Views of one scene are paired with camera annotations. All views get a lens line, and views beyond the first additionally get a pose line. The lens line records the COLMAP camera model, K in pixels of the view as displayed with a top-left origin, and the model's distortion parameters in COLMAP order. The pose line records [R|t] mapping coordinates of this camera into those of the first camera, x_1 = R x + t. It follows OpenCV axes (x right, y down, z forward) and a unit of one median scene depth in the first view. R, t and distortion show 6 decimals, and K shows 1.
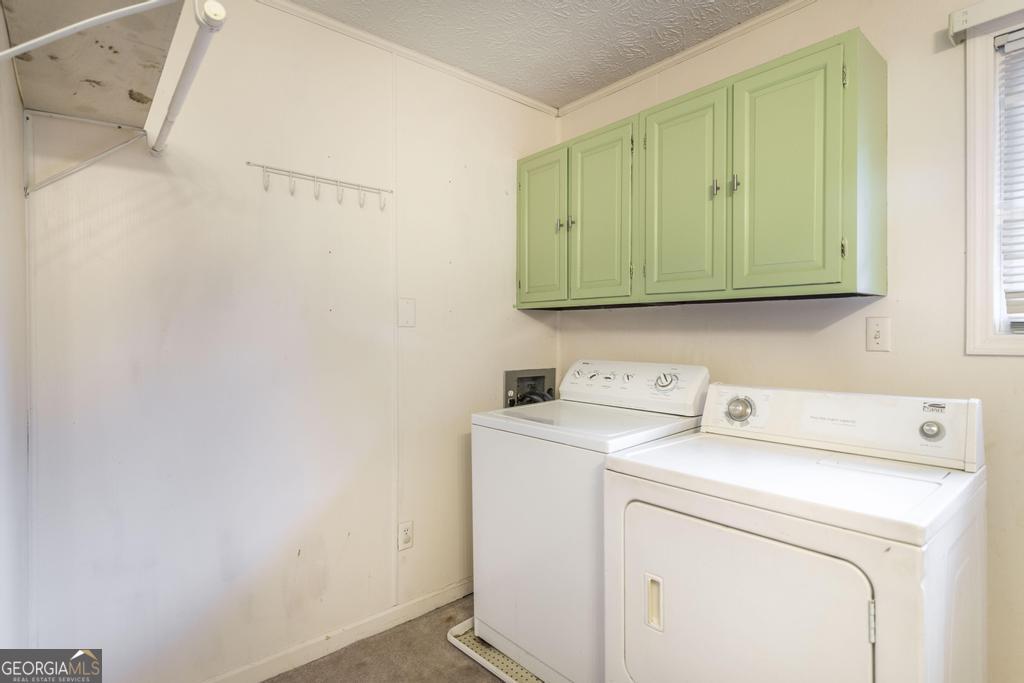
lens RADIAL K [[510.8, 0, 516.9], [0, 510.8, 339.5], [0, 0, 1]] dist [0.002007, 0.000312]
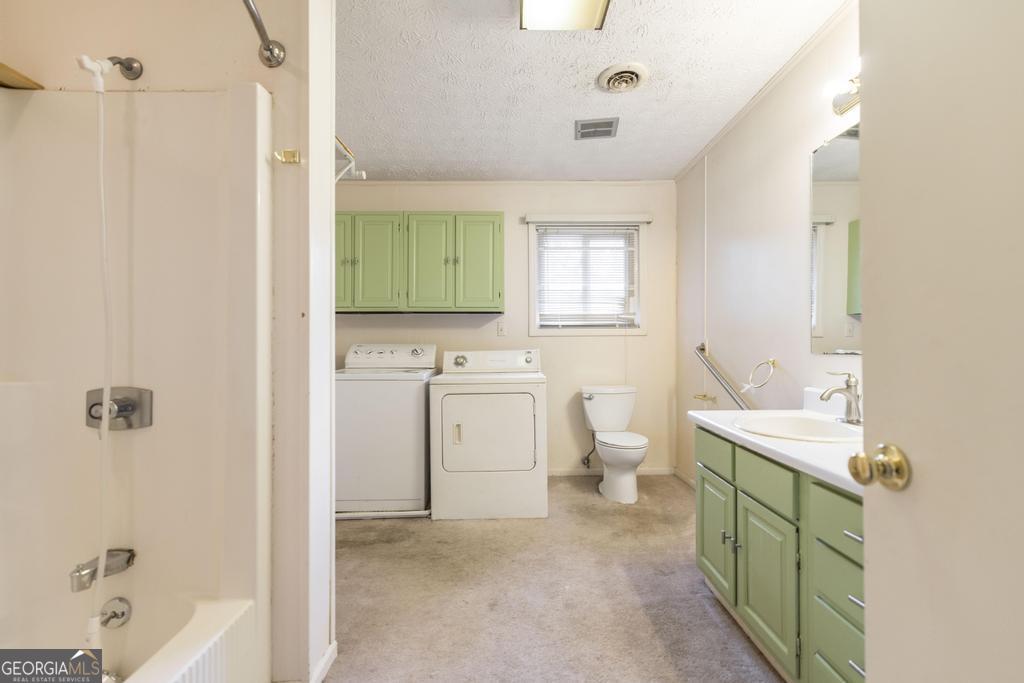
lens RADIAL K [[452.4, 0, 508.2], [0, 452.4, 341.2], [0, 0, 1]] dist [0.000874, 0.000588]
pose [[0.662260, 0.008117, 0.749230, -0.890524], [0.011324, 0.999719, -0.020840, 0.091566], [-0.749188, 0.022285, 0.661982, -0.462095]]
